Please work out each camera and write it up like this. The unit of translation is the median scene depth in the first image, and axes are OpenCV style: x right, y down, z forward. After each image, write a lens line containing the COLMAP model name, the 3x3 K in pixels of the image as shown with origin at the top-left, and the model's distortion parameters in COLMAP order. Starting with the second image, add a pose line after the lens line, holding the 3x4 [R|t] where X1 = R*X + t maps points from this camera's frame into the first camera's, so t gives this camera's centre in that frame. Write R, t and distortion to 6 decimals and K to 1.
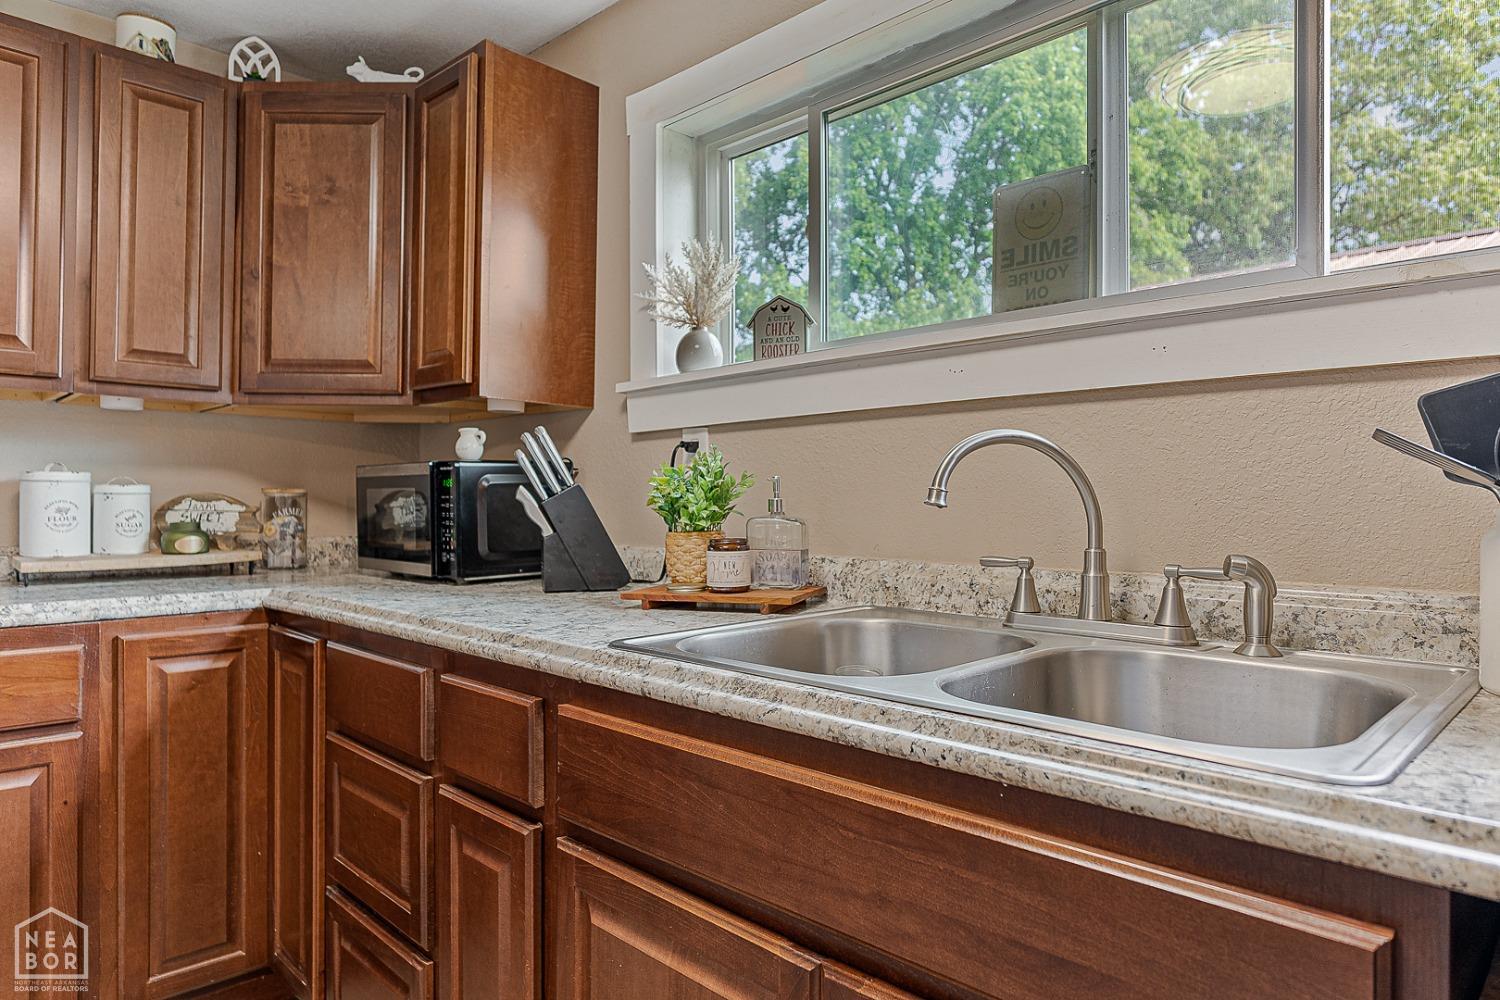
lens RADIAL K [[908.5, 0, 750.0], [0, 908.5, 500.0], [0, 0, 1]] dist [-0.019325, 0.000408]
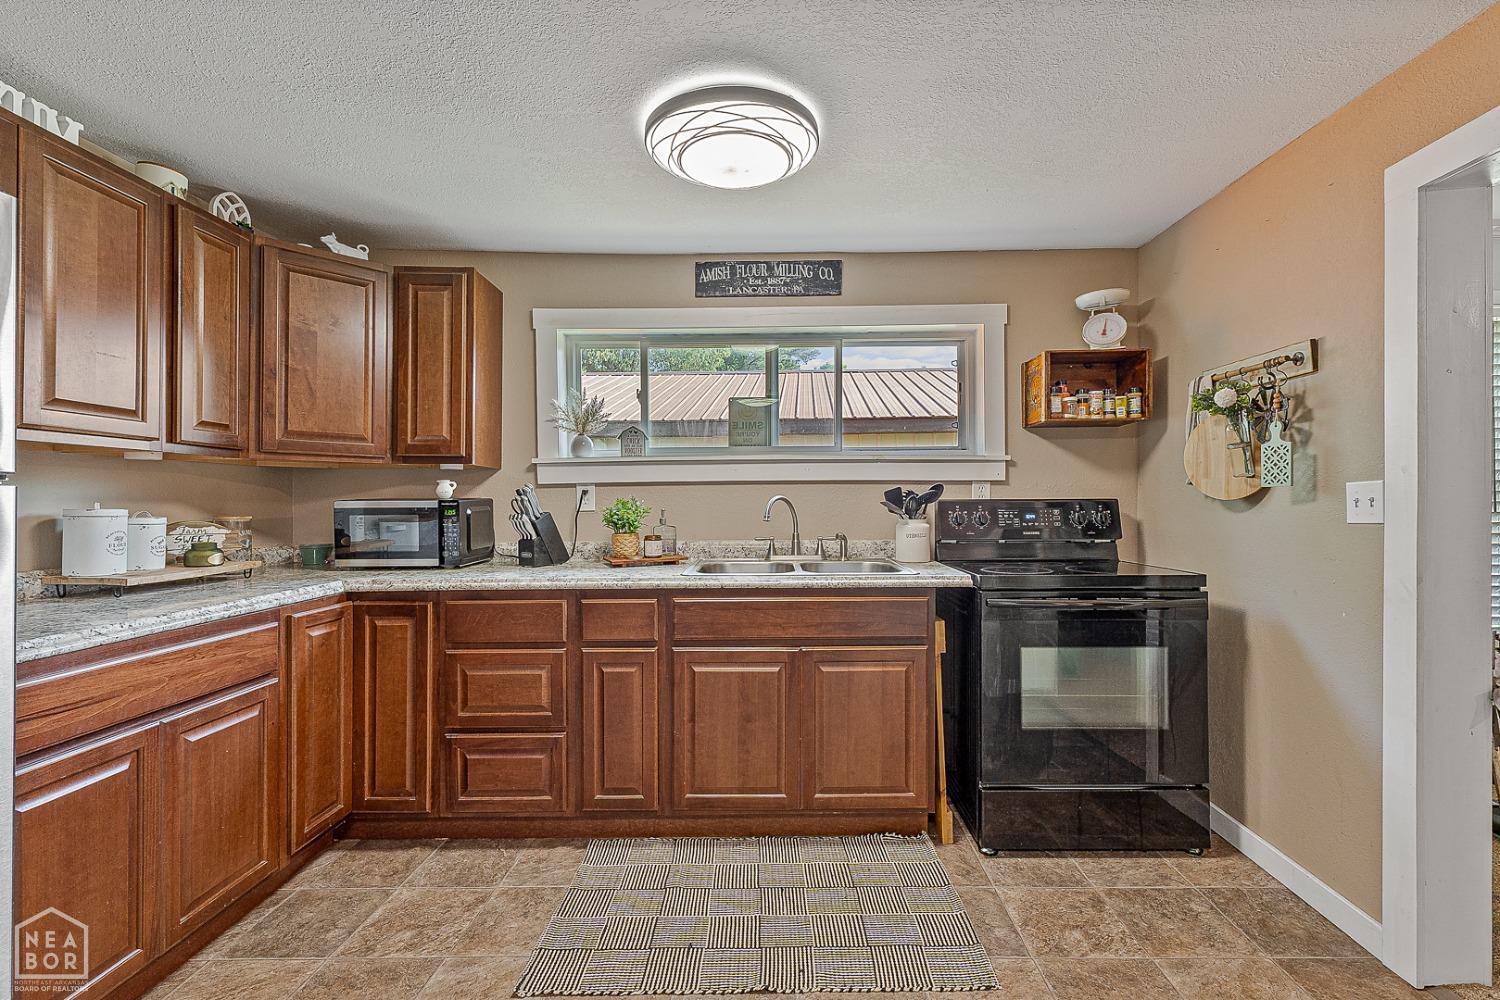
lens RADIAL K [[654.1, 0, 750.0], [0, 654.1, 500.0], [0, 0, 1]] dist [0.000136, 0.000336]
pose [[0.732154, -0.007373, 0.681099, -0.772957], [0.009514, 0.999955, 0.000598, -0.037818], [-0.681072, 0.006043, 0.732191, -0.333745]]
